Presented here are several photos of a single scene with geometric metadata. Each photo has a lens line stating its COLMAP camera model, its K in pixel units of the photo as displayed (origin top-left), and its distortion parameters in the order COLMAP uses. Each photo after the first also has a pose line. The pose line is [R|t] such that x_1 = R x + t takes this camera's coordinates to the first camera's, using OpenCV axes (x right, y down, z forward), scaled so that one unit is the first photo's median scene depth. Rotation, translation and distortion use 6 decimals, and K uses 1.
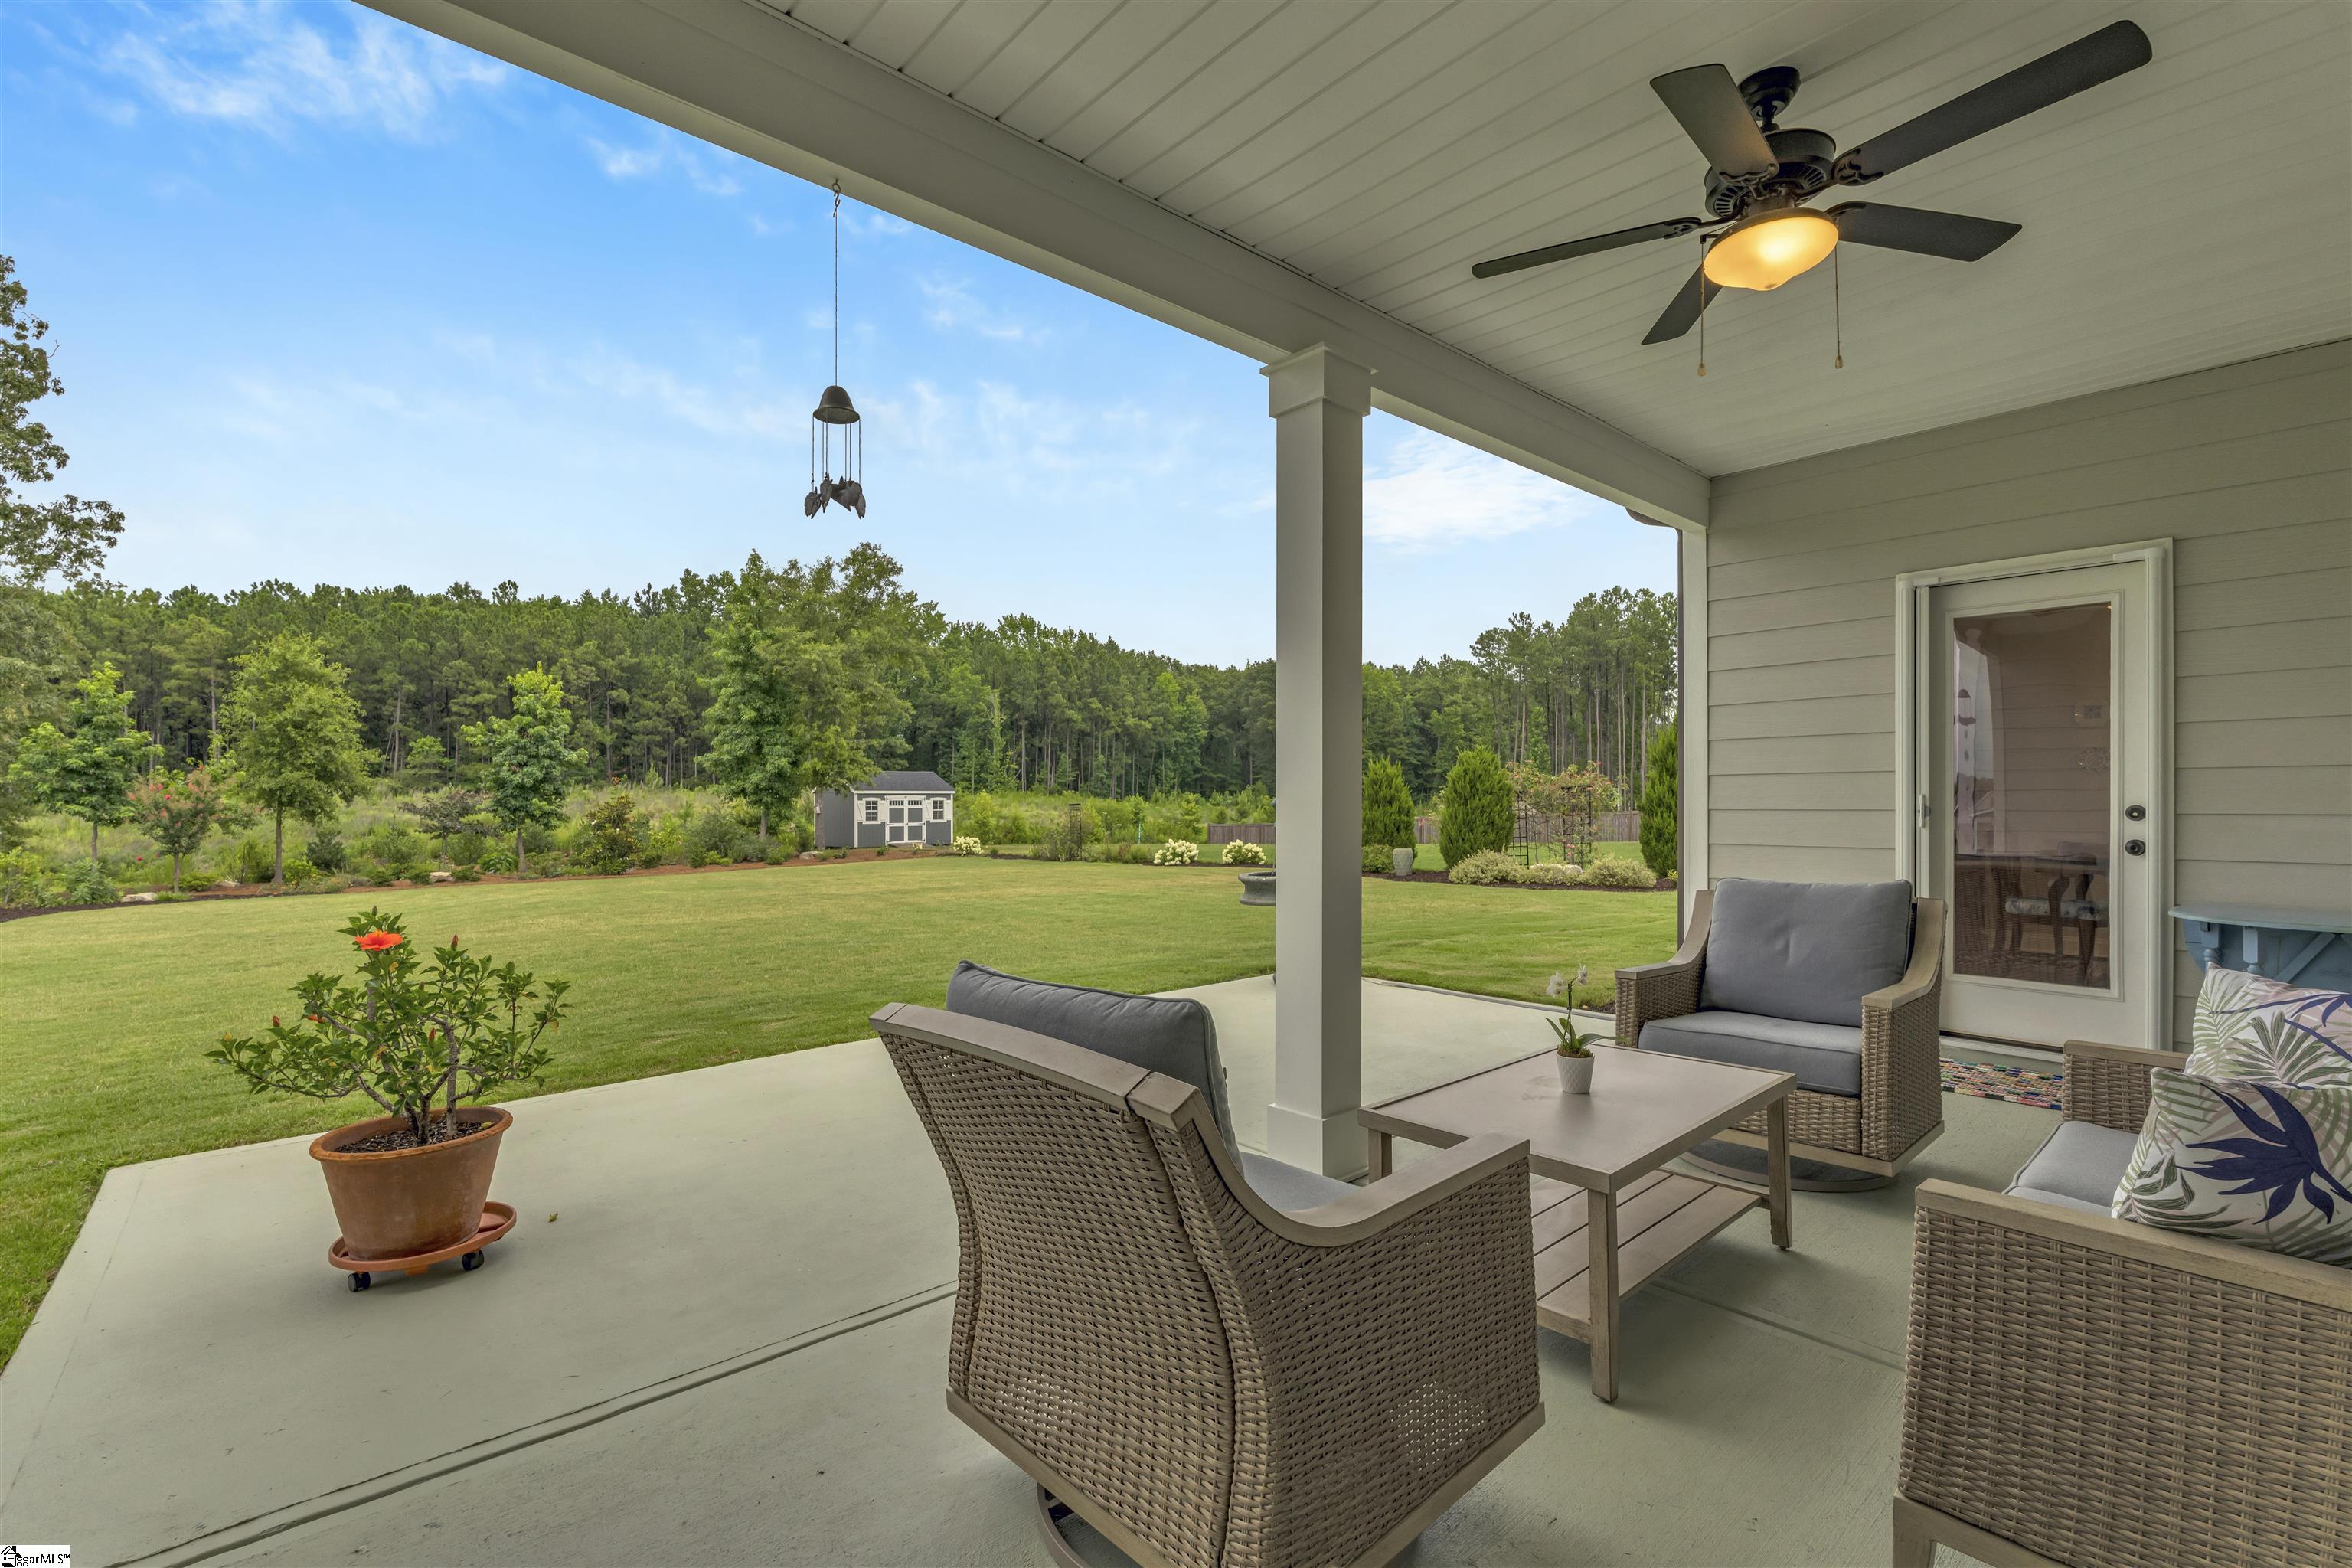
lens RADIAL K [[1035.8, 0, 1195.0], [0, 1035.8, 790.8], [0, 0, 1]] dist [-0.000677, 0.000761]
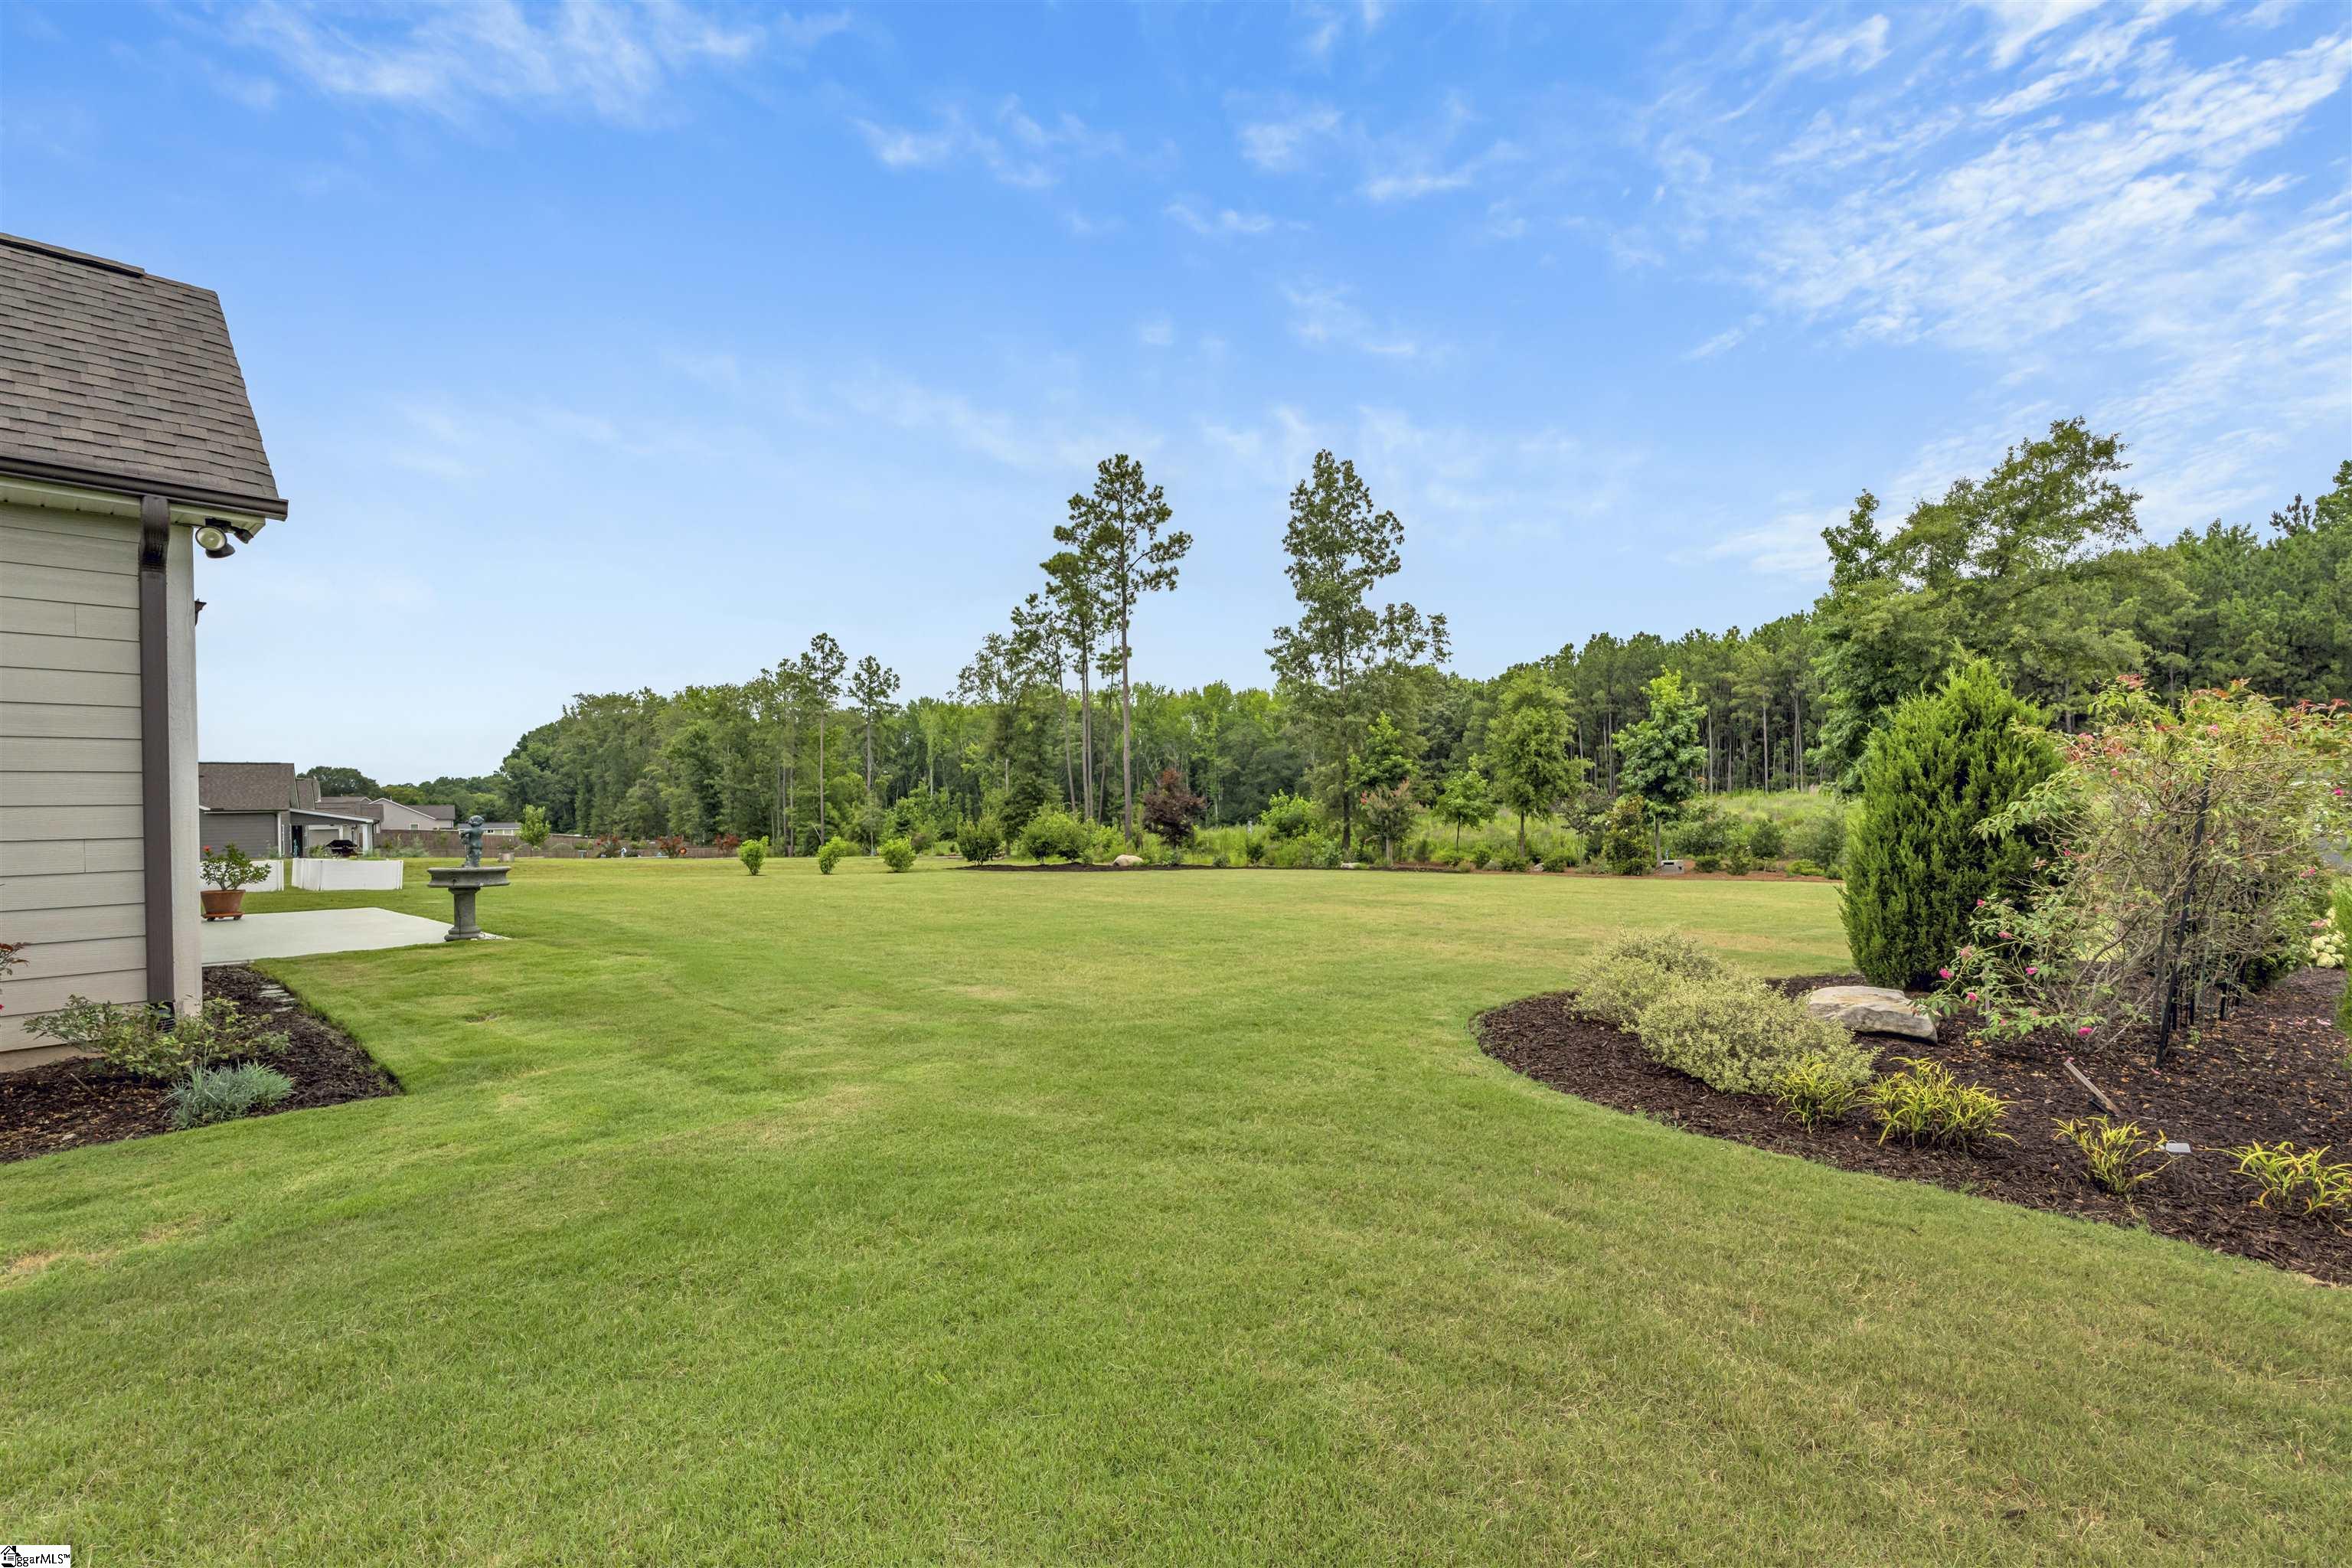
lens RADIAL K [[1035.8, 0, 1166.4], [0, 1035.8, 808.5], [0, 0, 1]] dist [-0.000677, 0.000761]
pose [[0.118006, 0.008872, -0.992973, 0.335030], [0.015728, 0.999818, 0.010802, -0.001822], [0.992888, -0.016892, 0.117845, 0.381778]]
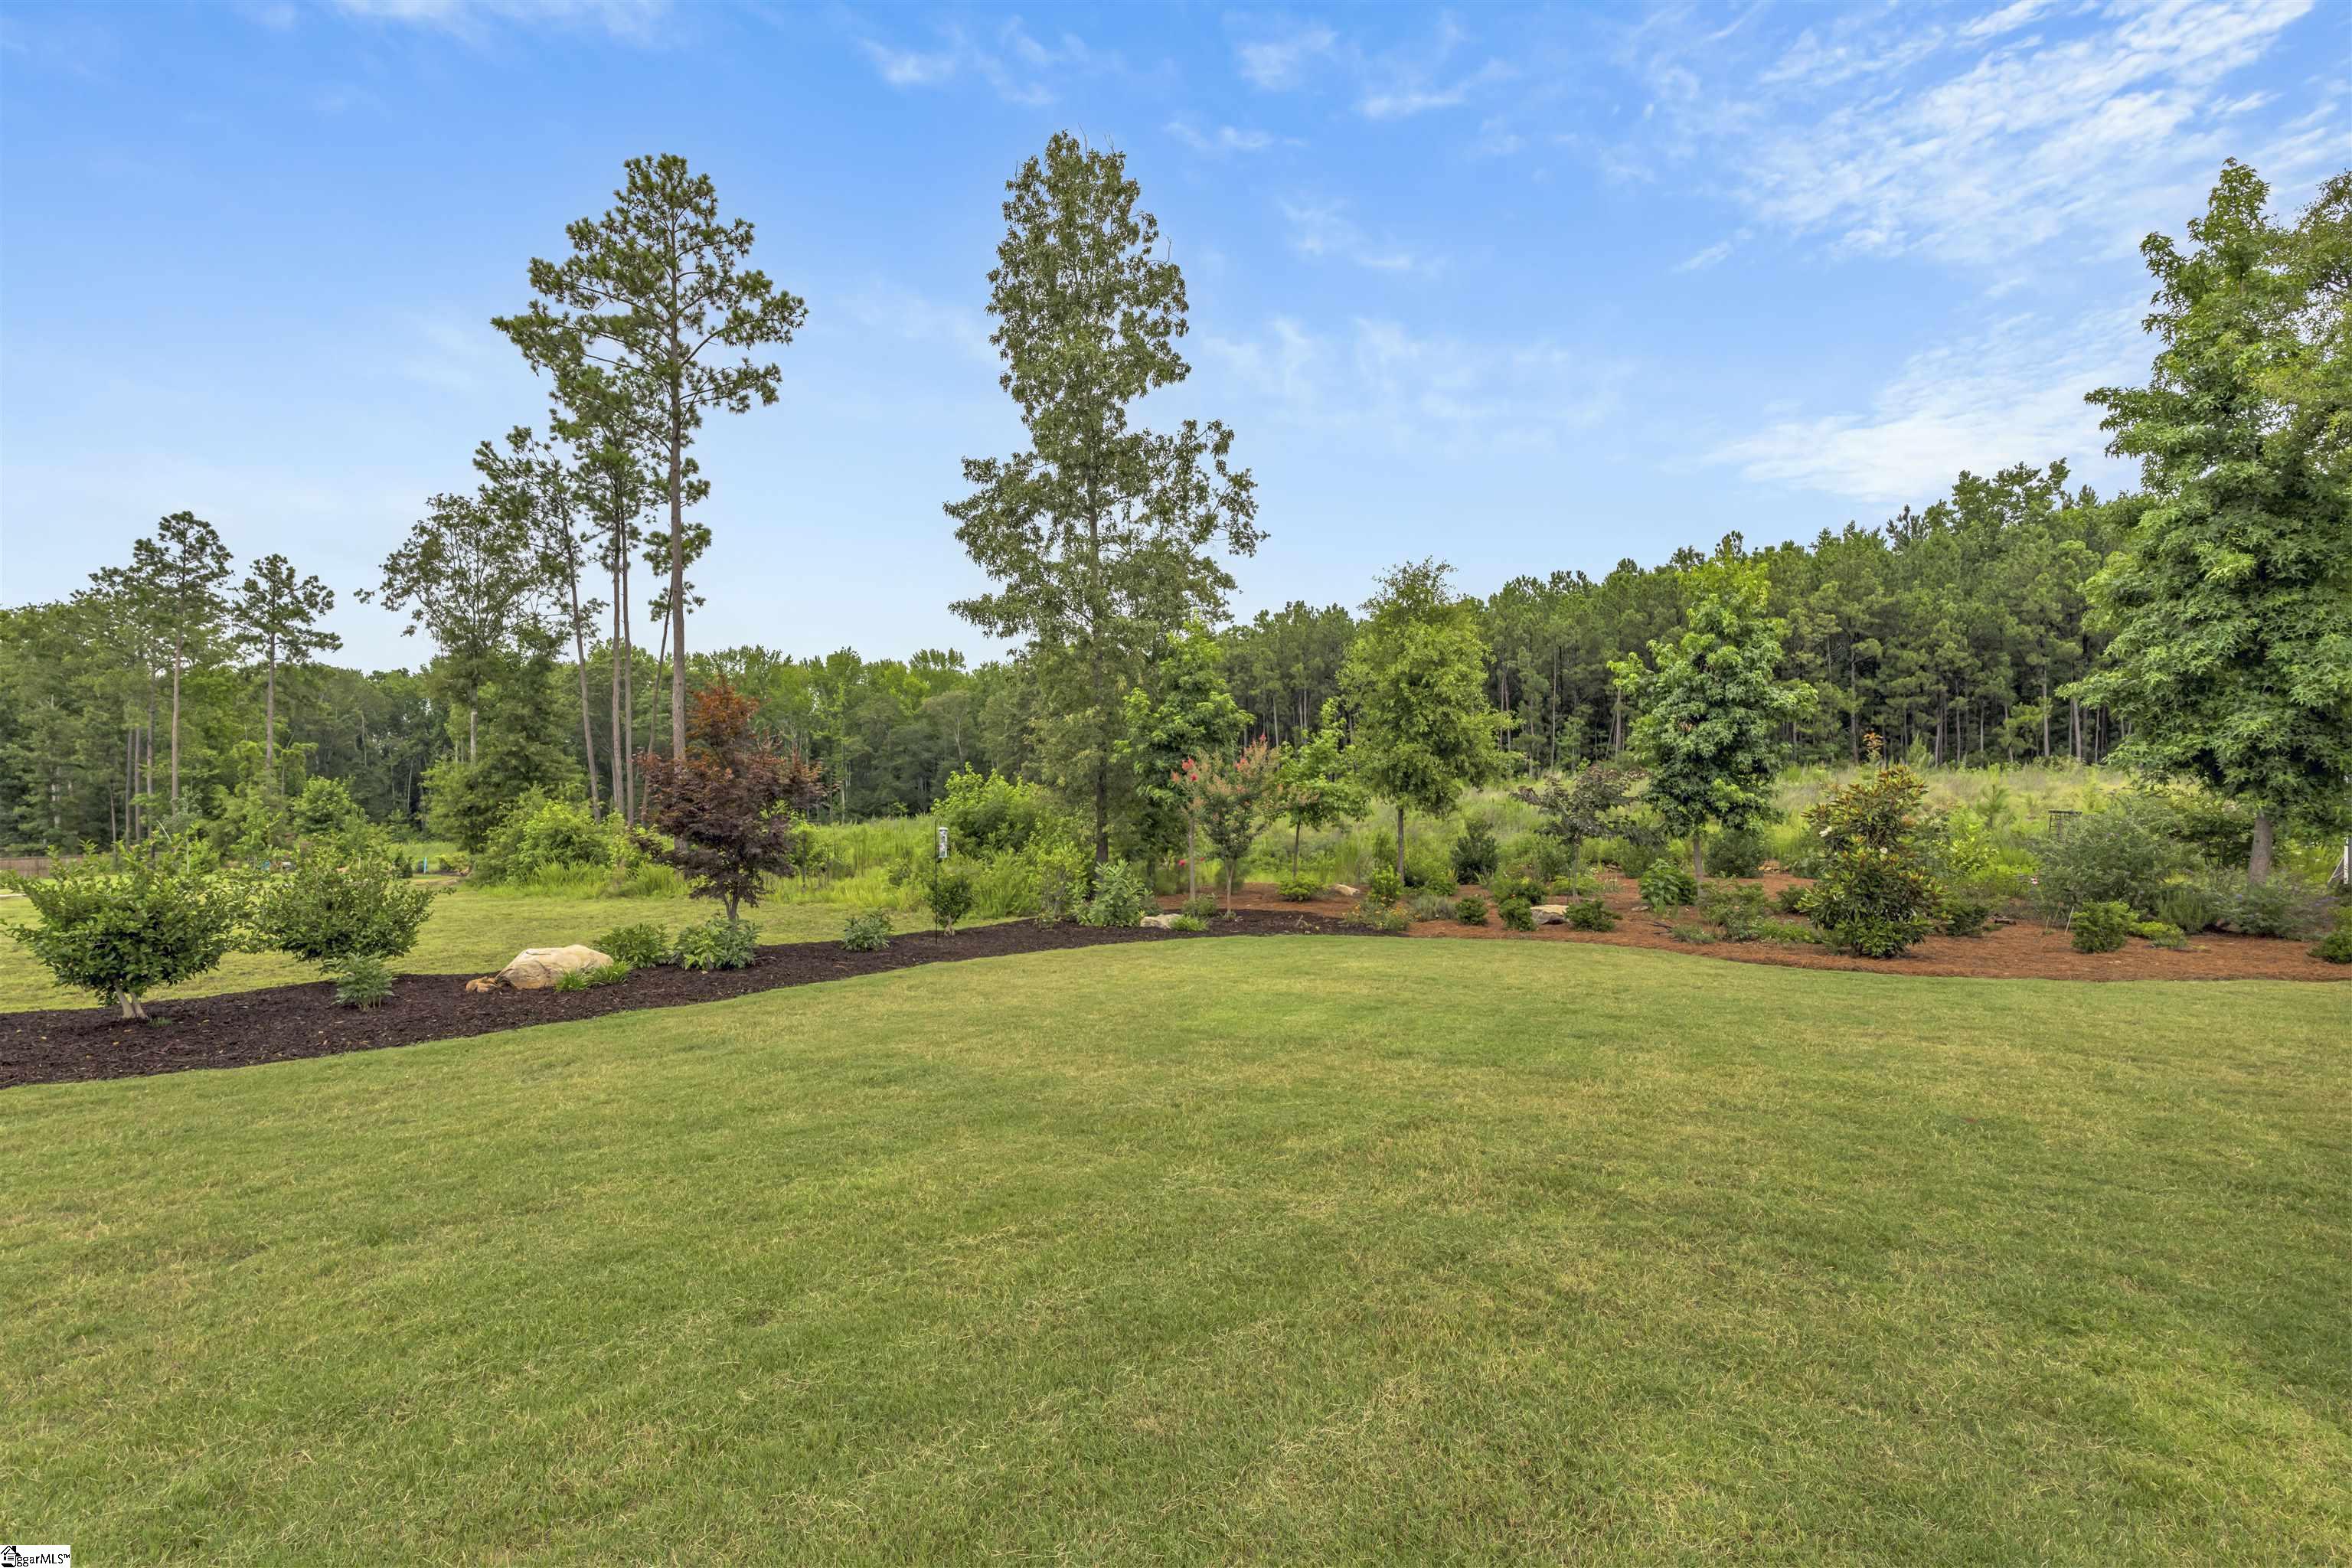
lens RADIAL K [[1035.8, 0, 1165.9], [0, 1035.8, 785.9], [0, 0, 1]] dist [-0.000677, 0.000761]
pose [[0.452848, 0.000093, -0.891588, -0.273557], [0.008160, 0.999958, 0.004248, 0.006215], [0.891550, -0.009199, 0.452829, 0.477926]]
